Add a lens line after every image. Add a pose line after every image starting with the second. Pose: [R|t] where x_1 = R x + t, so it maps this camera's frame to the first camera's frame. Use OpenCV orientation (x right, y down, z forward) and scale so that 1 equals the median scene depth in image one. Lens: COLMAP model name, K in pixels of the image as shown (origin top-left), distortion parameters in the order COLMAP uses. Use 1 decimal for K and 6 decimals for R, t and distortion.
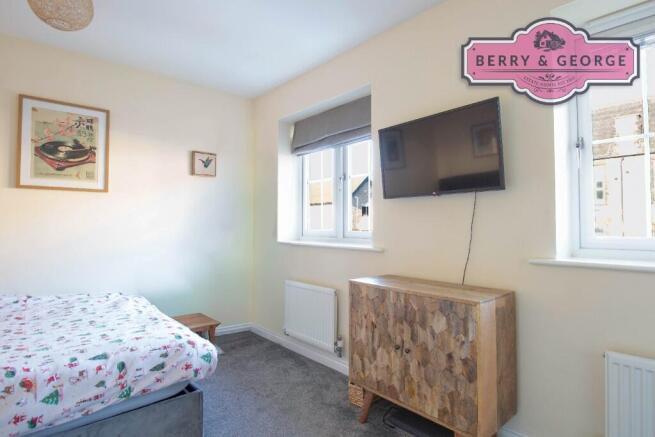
lens RADIAL K [[355.2, 0, 349.7], [0, 355.2, 215.5], [0, 0, 1]] dist [-0.003490, -0.001496]
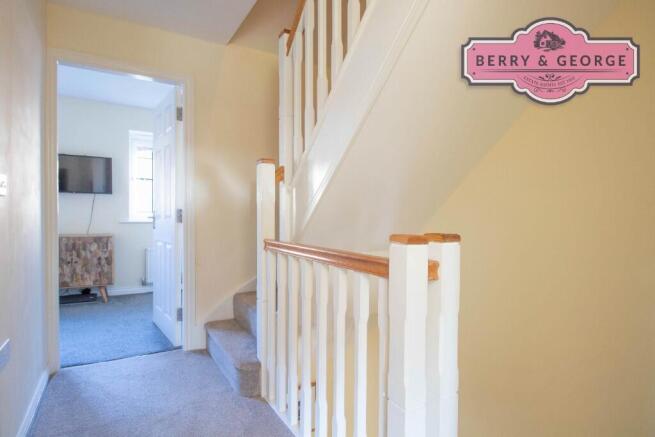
lens RADIAL K [[355.2, 0, 327.0], [0, 355.2, 218.2], [0, 0, 1]] dist [-0.003490, -0.001496]
pose [[0.195815, -0.015570, 0.980517, -0.589481], [-0.033383, 0.999189, 0.022534, -0.002991], [-0.980072, -0.037145, 0.195136, -0.343656]]
